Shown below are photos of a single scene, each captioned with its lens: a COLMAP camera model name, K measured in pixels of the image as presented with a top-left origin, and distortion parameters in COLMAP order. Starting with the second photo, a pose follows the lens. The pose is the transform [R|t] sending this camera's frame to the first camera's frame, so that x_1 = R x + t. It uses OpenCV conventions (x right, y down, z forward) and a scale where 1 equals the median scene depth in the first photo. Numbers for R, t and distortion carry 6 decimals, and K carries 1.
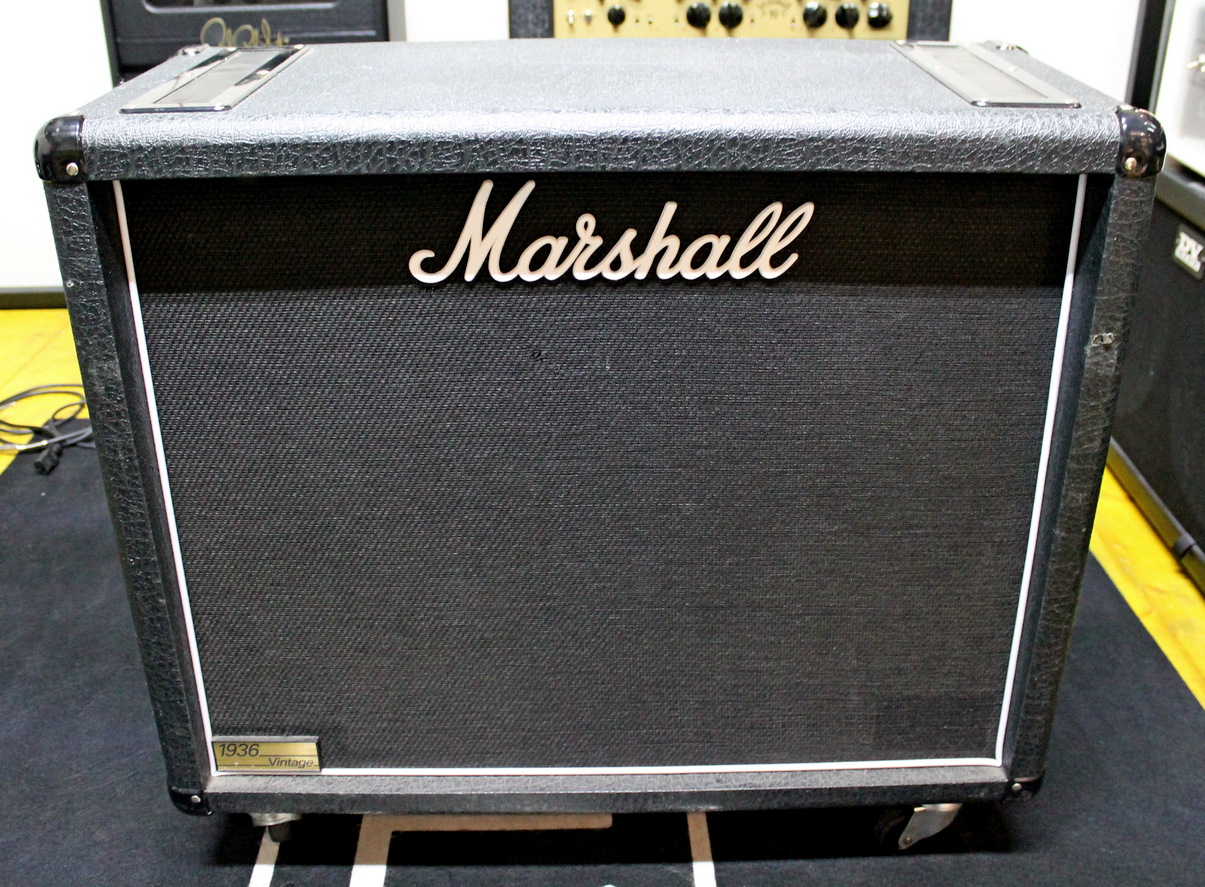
lens RADIAL K [[1275.7, 0, 599.4], [0, 1275.7, 444.0], [0, 0, 1]] dist [0.003787, 0.000000]
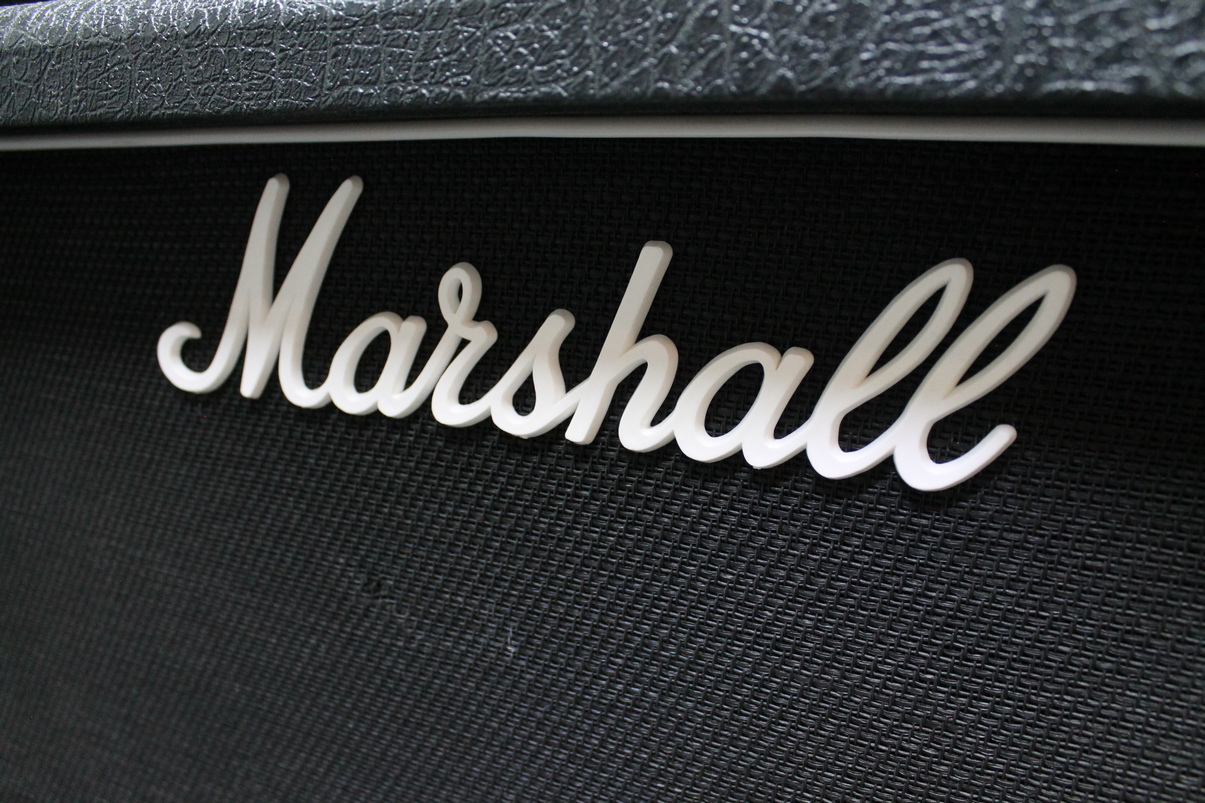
lens RADIAL K [[998.4, 0, 599.9], [0, 998.4, 395.5], [0, 0, 1]] dist [-0.070899, 0.001342]
pose [[0.902806, 0.109011, -0.416003, 0.163261], [-0.191956, 0.967776, -0.162982, -0.095458], [0.384831, 0.226996, 0.894639, 0.733003]]
